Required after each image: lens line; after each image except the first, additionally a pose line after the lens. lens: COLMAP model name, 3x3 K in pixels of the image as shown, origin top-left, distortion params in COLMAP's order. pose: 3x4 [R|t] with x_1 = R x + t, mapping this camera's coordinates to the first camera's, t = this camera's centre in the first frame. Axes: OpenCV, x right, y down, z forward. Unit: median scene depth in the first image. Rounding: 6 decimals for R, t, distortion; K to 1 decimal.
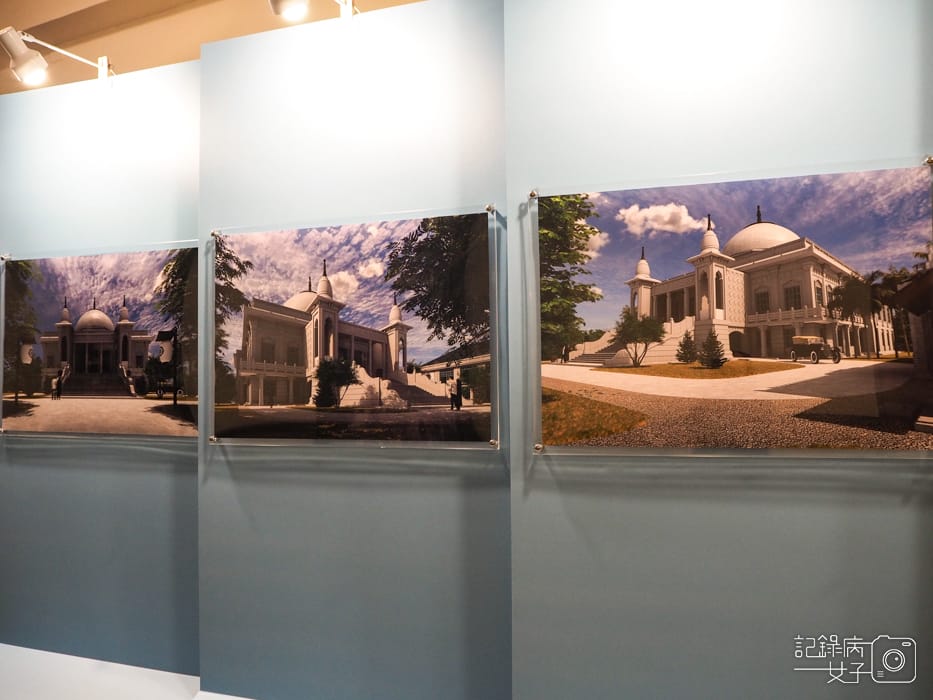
lens RADIAL K [[798.4, 0, 466.6], [0, 798.4, 349.7], [0, 0, 1]] dist [-0.067922, 0.027418]
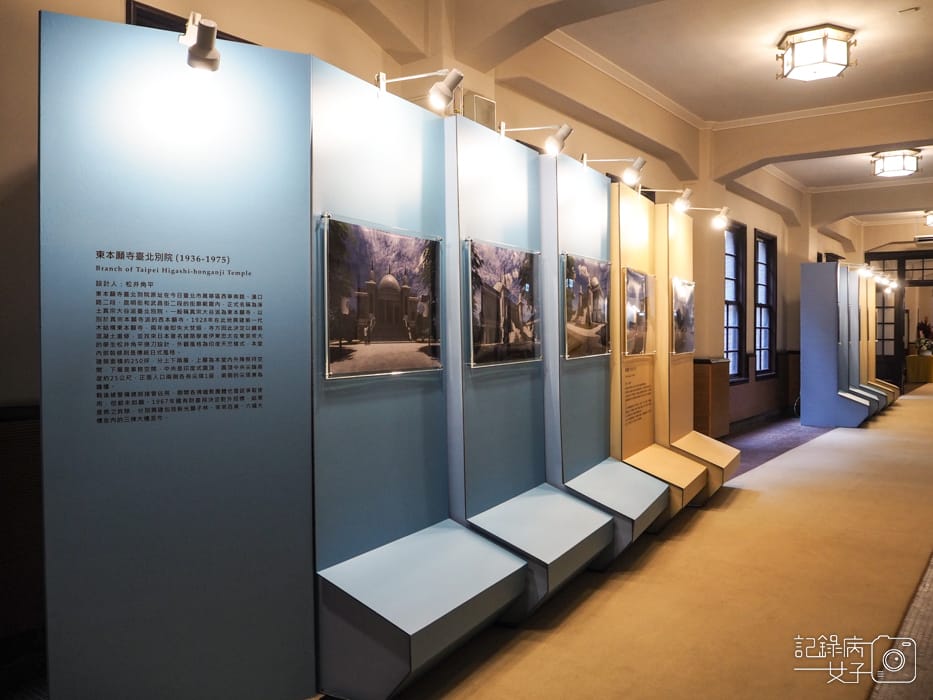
lens RADIAL K [[798.4, 0, 466.2], [0, 798.4, 350.0], [0, 0, 1]] dist [-0.067922, 0.027418]
pose [[0.148026, -0.011403, 0.988918, -1.805472], [-0.018108, 0.999735, 0.014238, 0.053939], [-0.988818, -0.020015, 0.147780, 0.703164]]
